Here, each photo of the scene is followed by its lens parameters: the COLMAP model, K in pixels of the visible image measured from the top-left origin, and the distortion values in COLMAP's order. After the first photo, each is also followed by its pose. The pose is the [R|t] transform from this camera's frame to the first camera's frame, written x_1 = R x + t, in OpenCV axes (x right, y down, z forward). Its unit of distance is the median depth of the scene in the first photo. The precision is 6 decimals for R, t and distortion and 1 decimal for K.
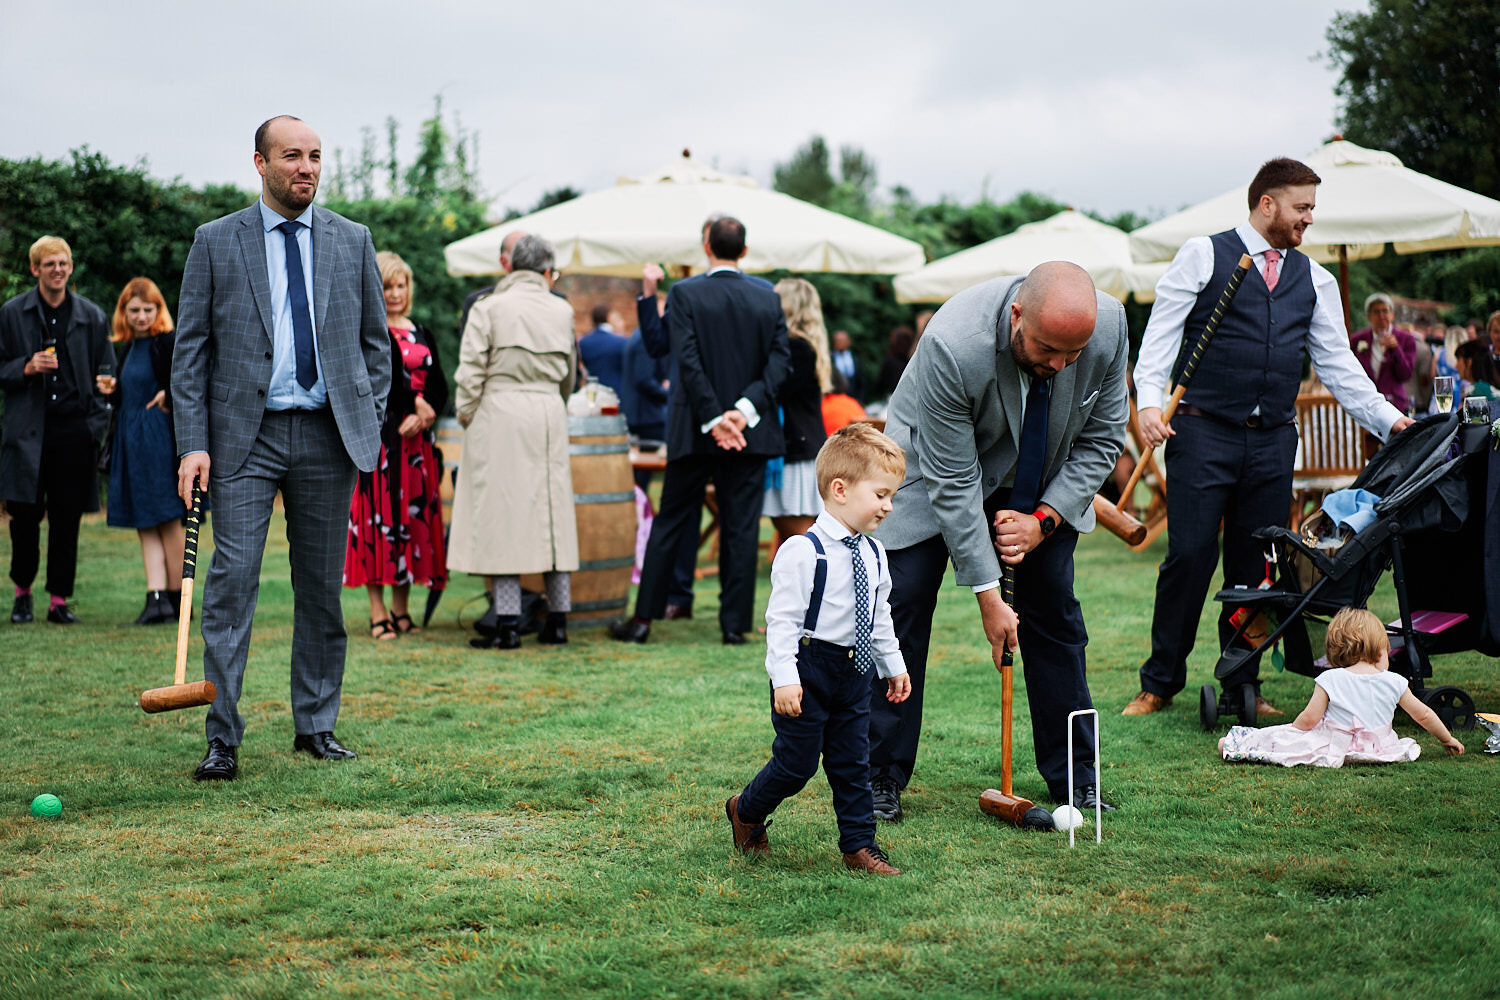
lens RADIAL K [[2298.5, 0, 750.3], [0, 2298.5, 481.6], [0, 0, 1]] dist [0.106078, -0.877867]
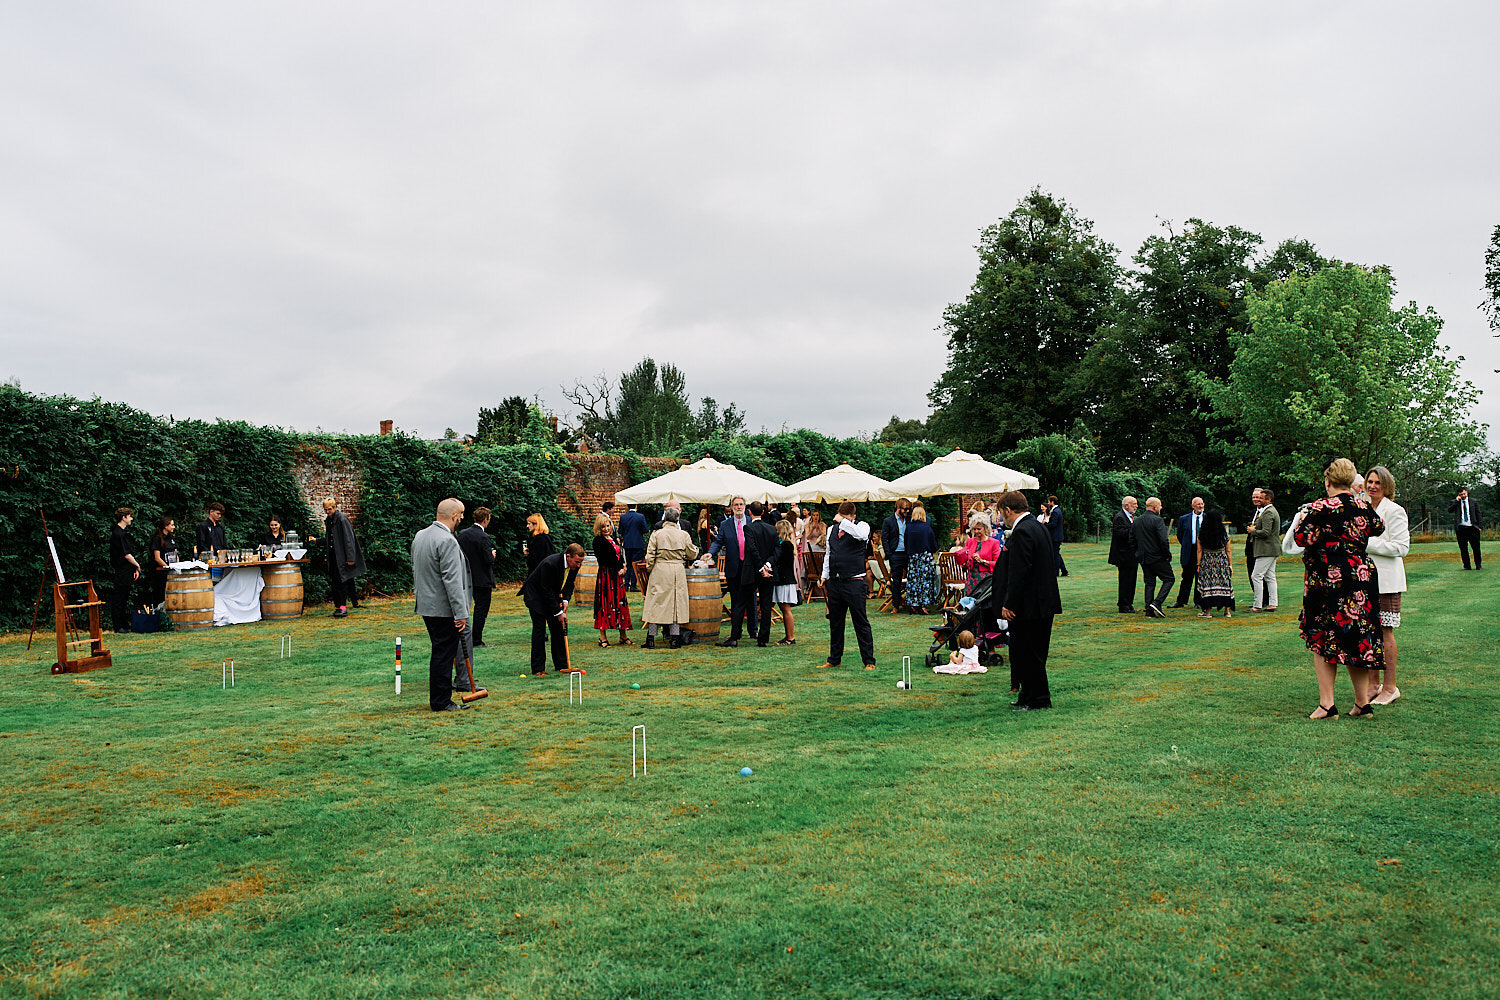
lens RADIAL K [[1457.1, 0, 744.0], [0, 1457.1, 491.8], [0, 0, 1]] dist [-0.063235, 0.167860]
pose [[0.993979, -0.001072, 0.109566, -0.193046], [0.006037, 0.998969, -0.044990, -0.035760], [-0.109405, 0.045380, 0.992961, -0.703691]]
